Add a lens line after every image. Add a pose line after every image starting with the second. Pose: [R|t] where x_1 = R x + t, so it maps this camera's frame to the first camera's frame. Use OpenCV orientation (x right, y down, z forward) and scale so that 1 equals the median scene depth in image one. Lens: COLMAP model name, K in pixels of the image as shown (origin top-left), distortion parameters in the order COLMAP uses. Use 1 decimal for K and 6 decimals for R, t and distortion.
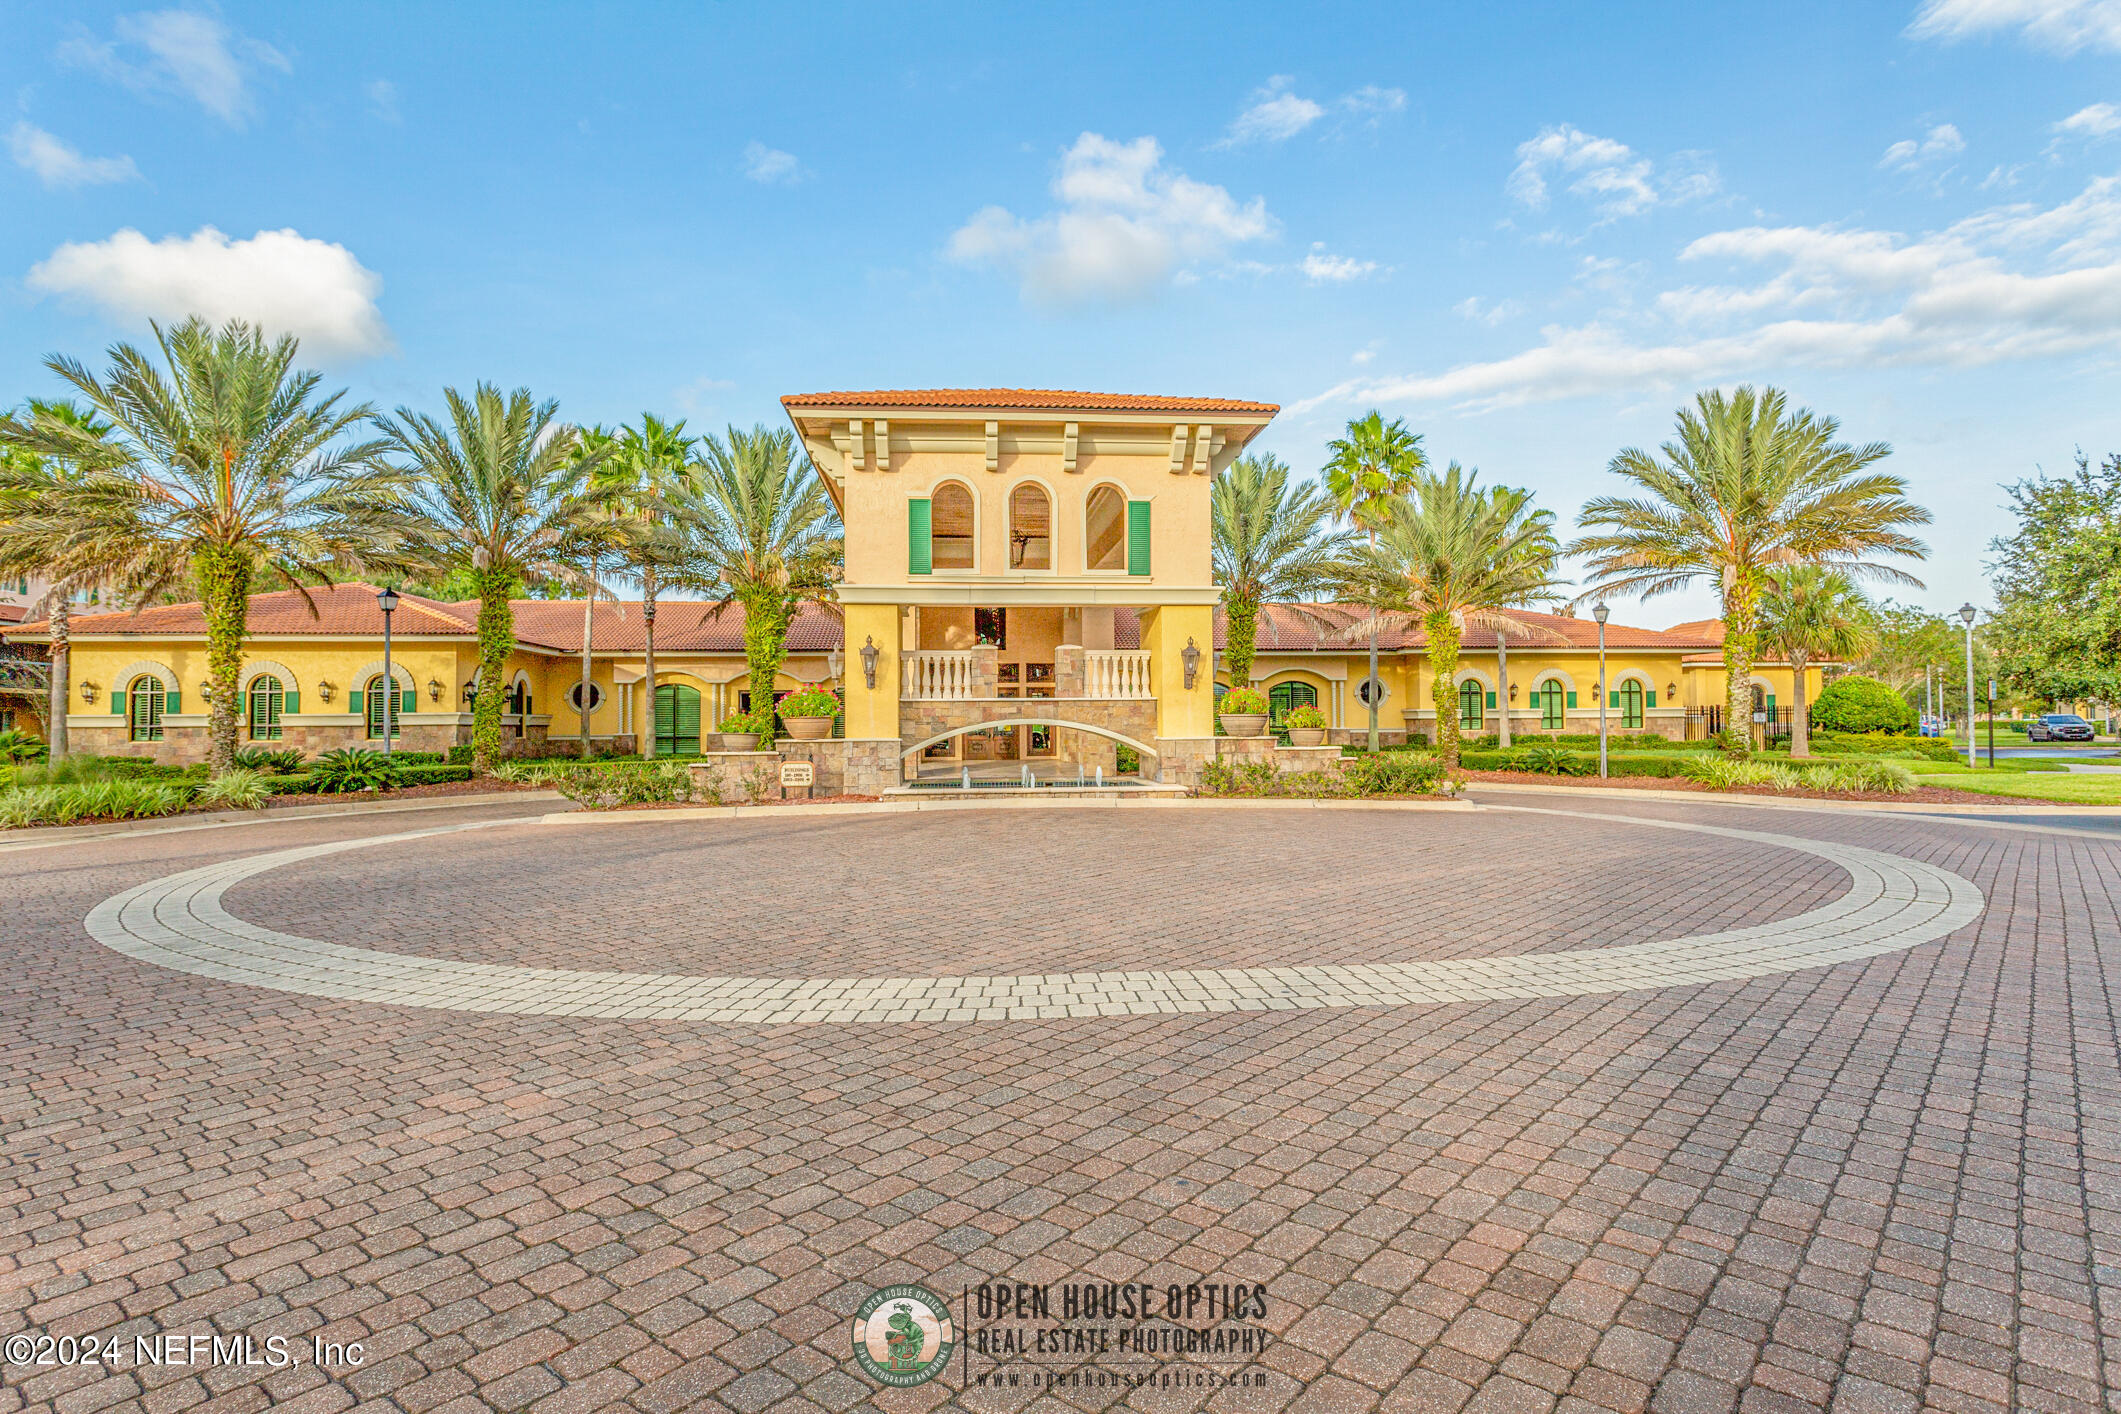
lens RADIAL K [[1205.8, 0, 1057.1], [0, 1205.8, 706.9], [0, 0, 1]] dist [0.000097, -0.000012]
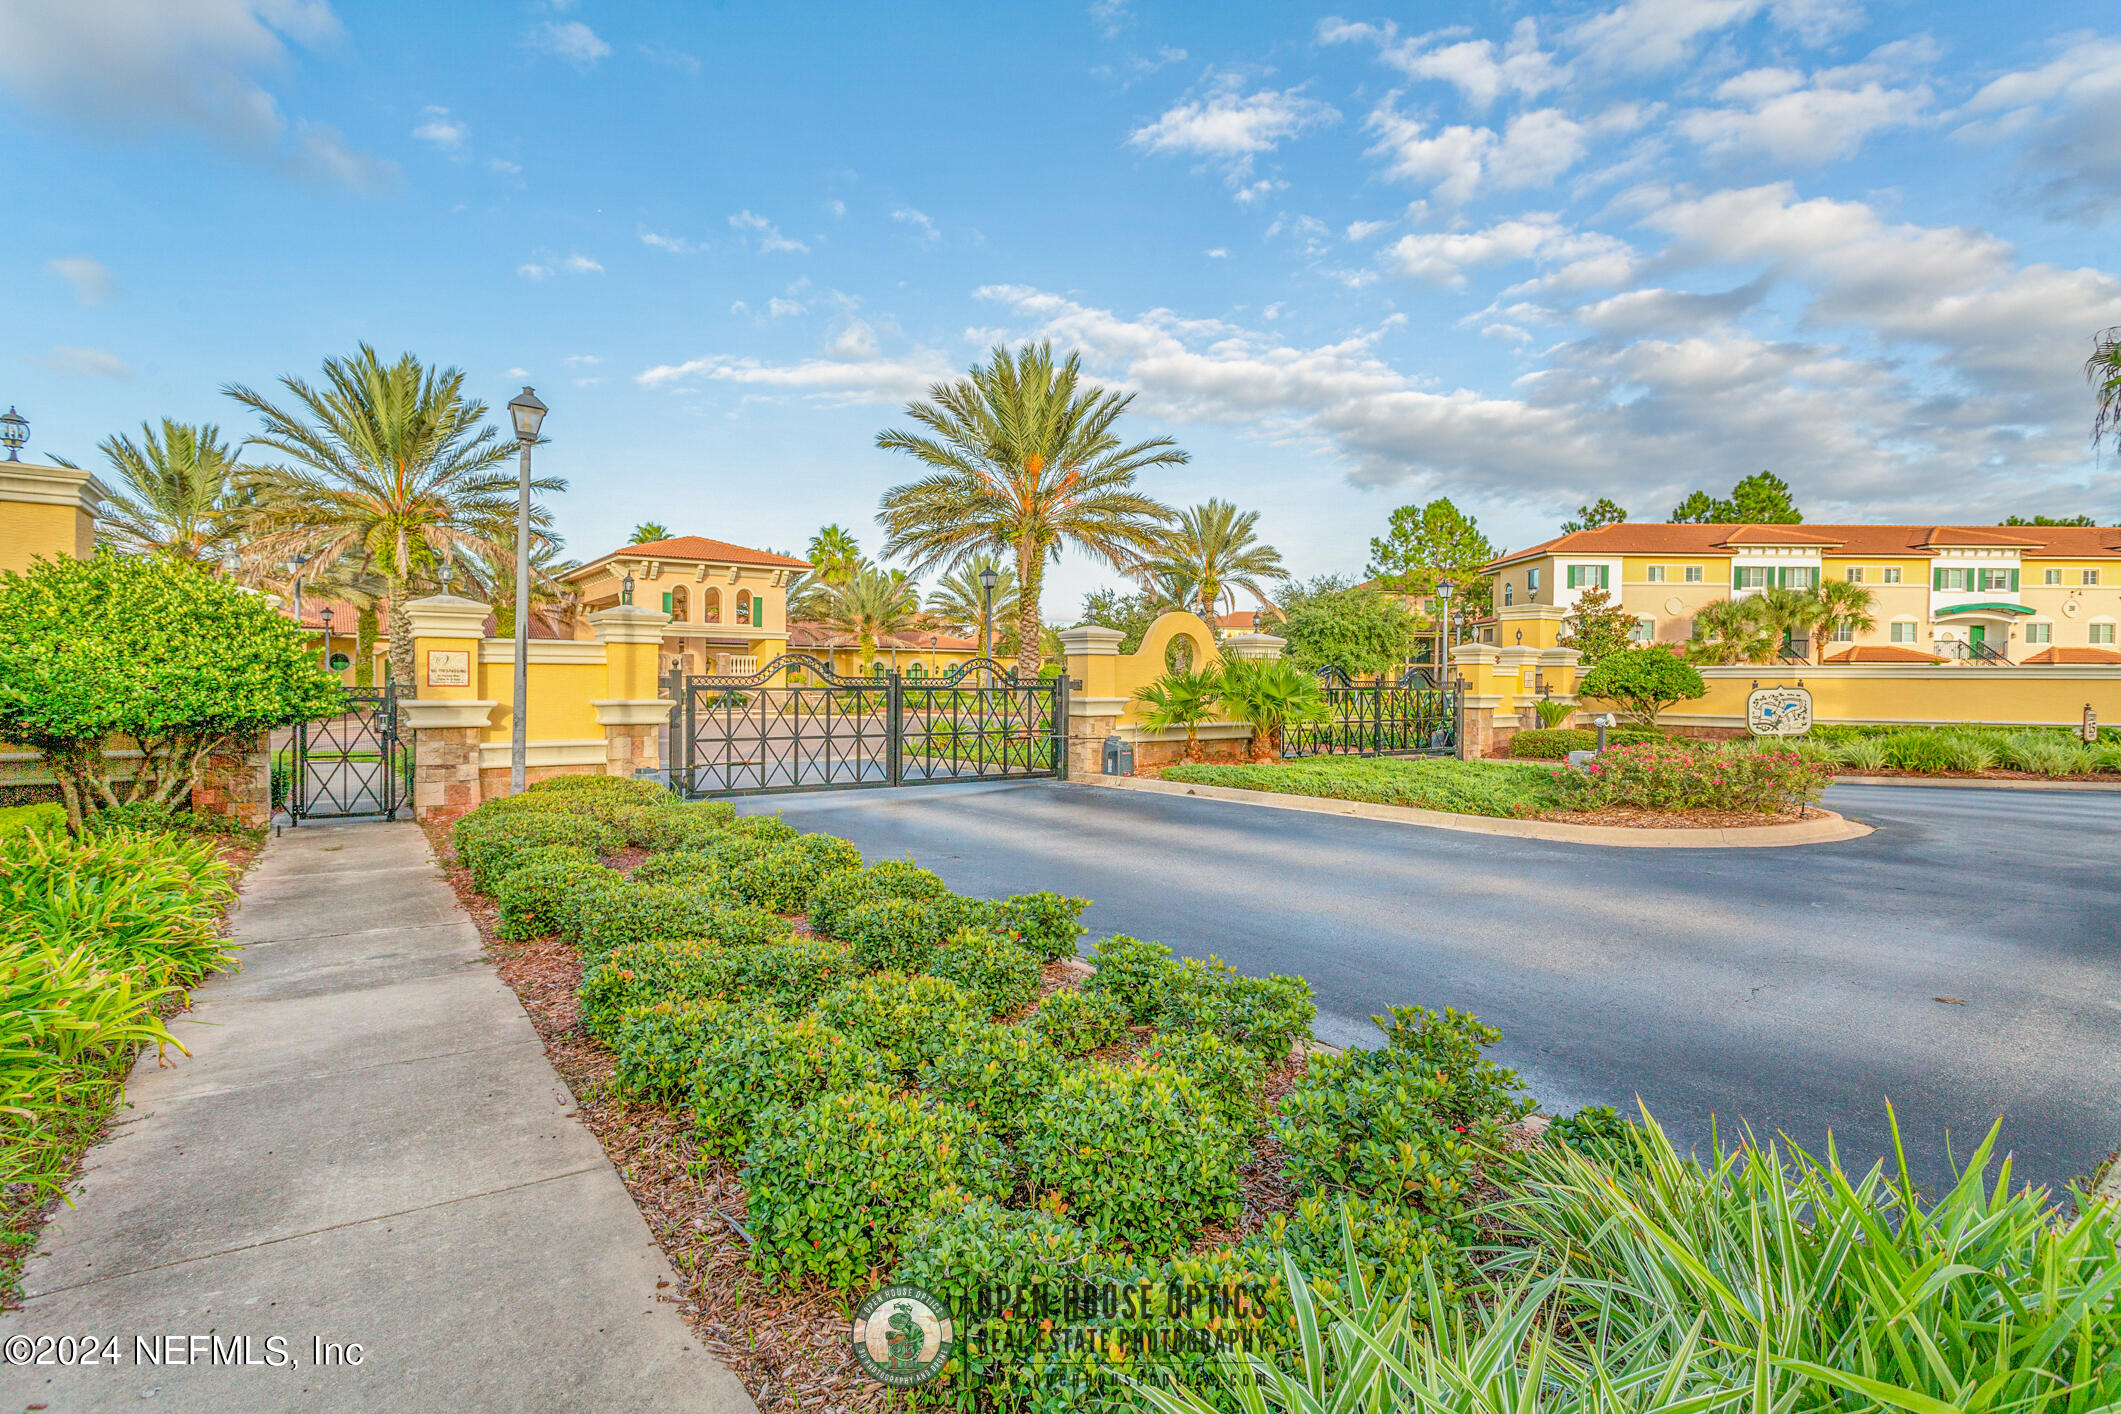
lens RADIAL K [[1030.0, 0, 1057.0], [0, 1030.0, 703.9], [0, 0, 1]] dist [-0.000453, 0.000042]
pose [[0.871425, 0.004922, 0.490504, -0.438935], [-0.025415, 0.999060, 0.035128, -0.039791], [-0.489870, -0.043078, 0.870730, -1.177225]]
